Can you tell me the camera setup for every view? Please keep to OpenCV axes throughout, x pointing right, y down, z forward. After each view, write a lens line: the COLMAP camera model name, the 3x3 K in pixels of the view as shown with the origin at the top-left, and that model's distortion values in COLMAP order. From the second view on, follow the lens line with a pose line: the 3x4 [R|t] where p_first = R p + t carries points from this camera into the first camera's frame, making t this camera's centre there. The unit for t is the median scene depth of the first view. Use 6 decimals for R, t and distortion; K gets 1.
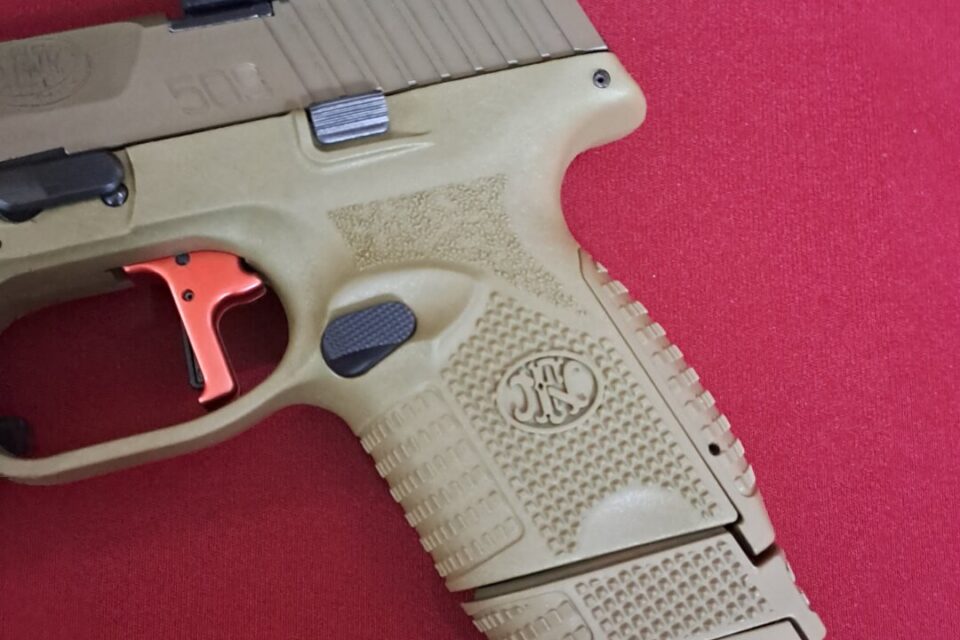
lens RADIAL K [[1158.9, 0, 480.0], [0, 1158.9, 320.0], [0, 0, 1]] dist [0.061099, -0.023568]
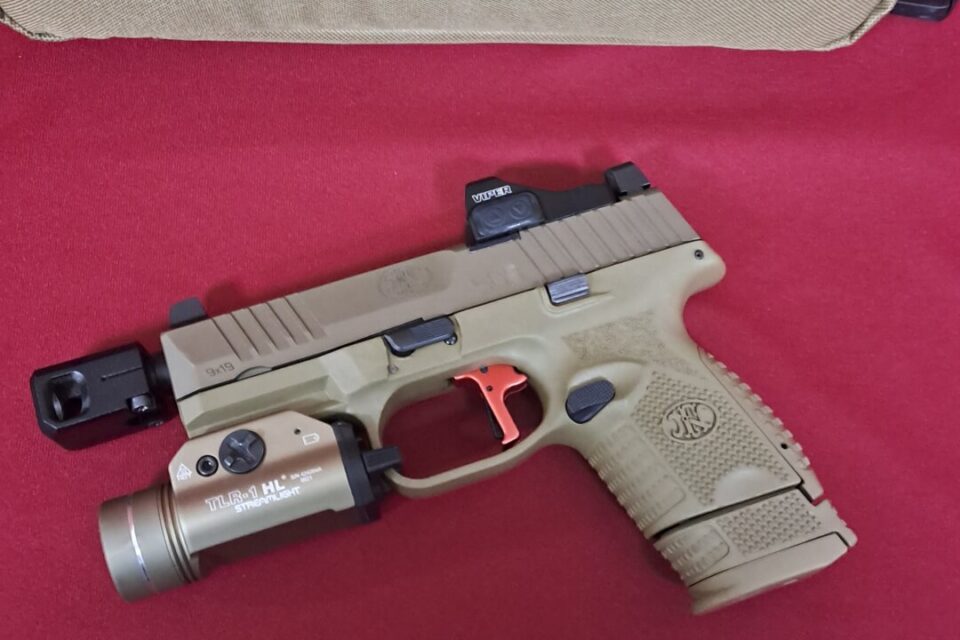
lens RADIAL K [[1158.9, 0, 480.0], [0, 1158.9, 320.0], [0, 0, 1]] dist [0.061099, -0.023568]
pose [[0.993332, -0.092731, -0.068503, -0.132900], [0.081632, 0.985299, -0.150077, 0.154168], [0.081413, 0.143484, 0.986298, -0.894531]]
